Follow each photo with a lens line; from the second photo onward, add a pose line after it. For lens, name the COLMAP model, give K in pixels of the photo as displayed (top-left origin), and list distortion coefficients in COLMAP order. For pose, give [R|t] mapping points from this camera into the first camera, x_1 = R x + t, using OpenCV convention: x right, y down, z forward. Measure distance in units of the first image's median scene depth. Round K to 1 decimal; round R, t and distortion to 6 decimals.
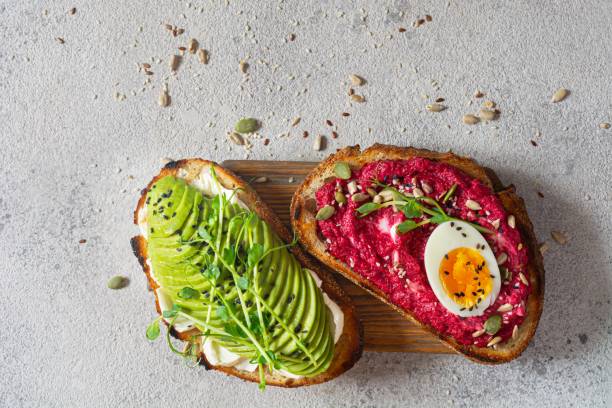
lens RADIAL K [[1461.7, 0, 305.3], [0, 1461.7, 205.4], [0, 0, 1]] dist [0.021773, 0.000000]
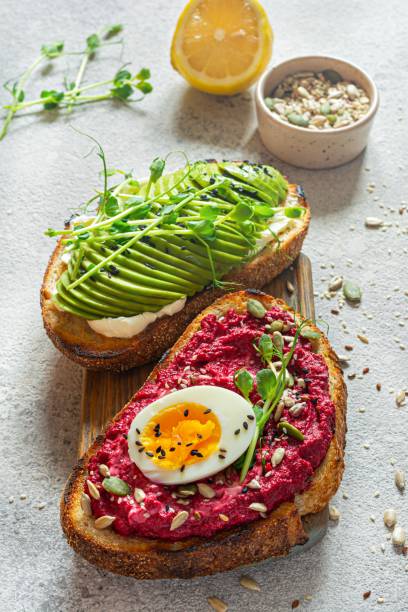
lens RADIAL K [[1461.7, 0, 204.1], [0, 1461.7, 303.2], [0, 0, 1]] dist [0.021773, 0.000000]
pose [[0.031624, 0.767772, -0.639943, 0.523990], [-0.999482, 0.028149, -0.015619, 0.046160], [0.006022, 0.640105, 0.768264, 0.376656]]
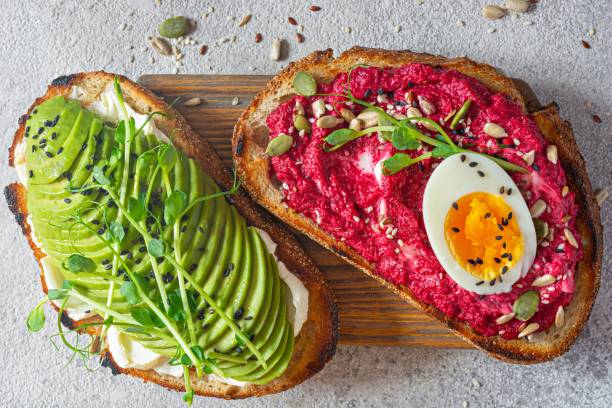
lens RADIAL K [[1461.7, 0, 306.2], [0, 1461.7, 204.0], [0, 0, 1]] dist [0.021773, 0.000000]
pose [[0.998675, -0.011606, -0.050126, 0.060235], [0.011936, 0.999909, 0.006283, 0.028442], [0.050049, -0.006873, 0.998723, 0.312874]]
